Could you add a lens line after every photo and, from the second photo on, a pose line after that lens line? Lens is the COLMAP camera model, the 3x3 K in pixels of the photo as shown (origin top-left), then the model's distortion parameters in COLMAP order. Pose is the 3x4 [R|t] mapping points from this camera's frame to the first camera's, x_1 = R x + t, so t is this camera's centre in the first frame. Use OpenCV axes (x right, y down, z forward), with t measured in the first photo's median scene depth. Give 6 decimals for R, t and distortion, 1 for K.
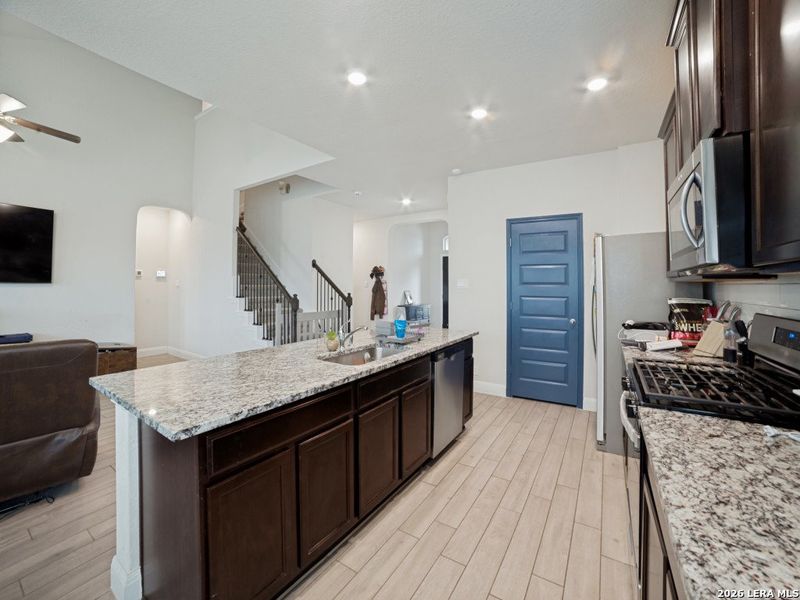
lens RADIAL K [[329.0, 0, 396.7], [0, 329.0, 282.5], [0, 0, 1]] dist [-0.091092, 0.023168]
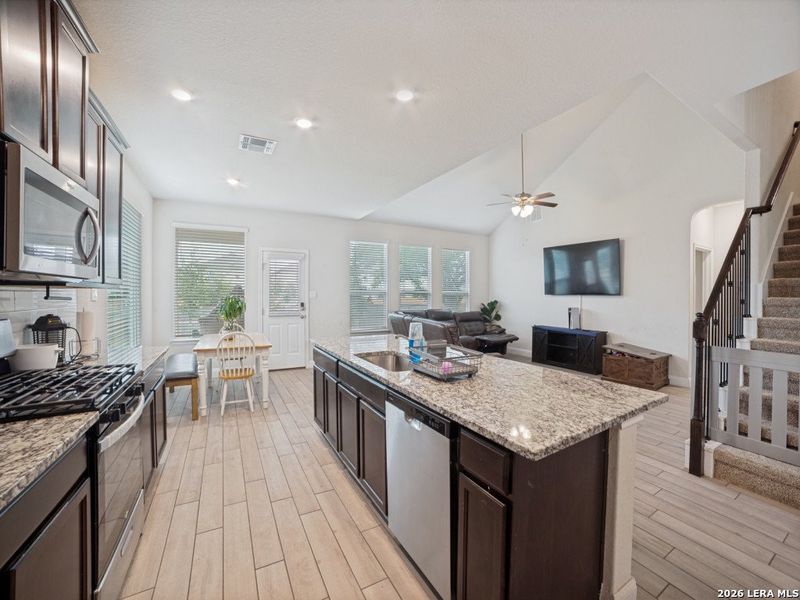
lens RADIAL K [[319.5, 0, 400.0], [0, 319.5, 300.0], [0, 0, 1]] dist [-0.102429, 0.030018]
pose [[-0.463288, 0.009006, -0.886162, 0.489191], [-0.000532, 0.999945, 0.010441, 0.011453], [0.886208, 0.005308, -0.463258, 0.914491]]
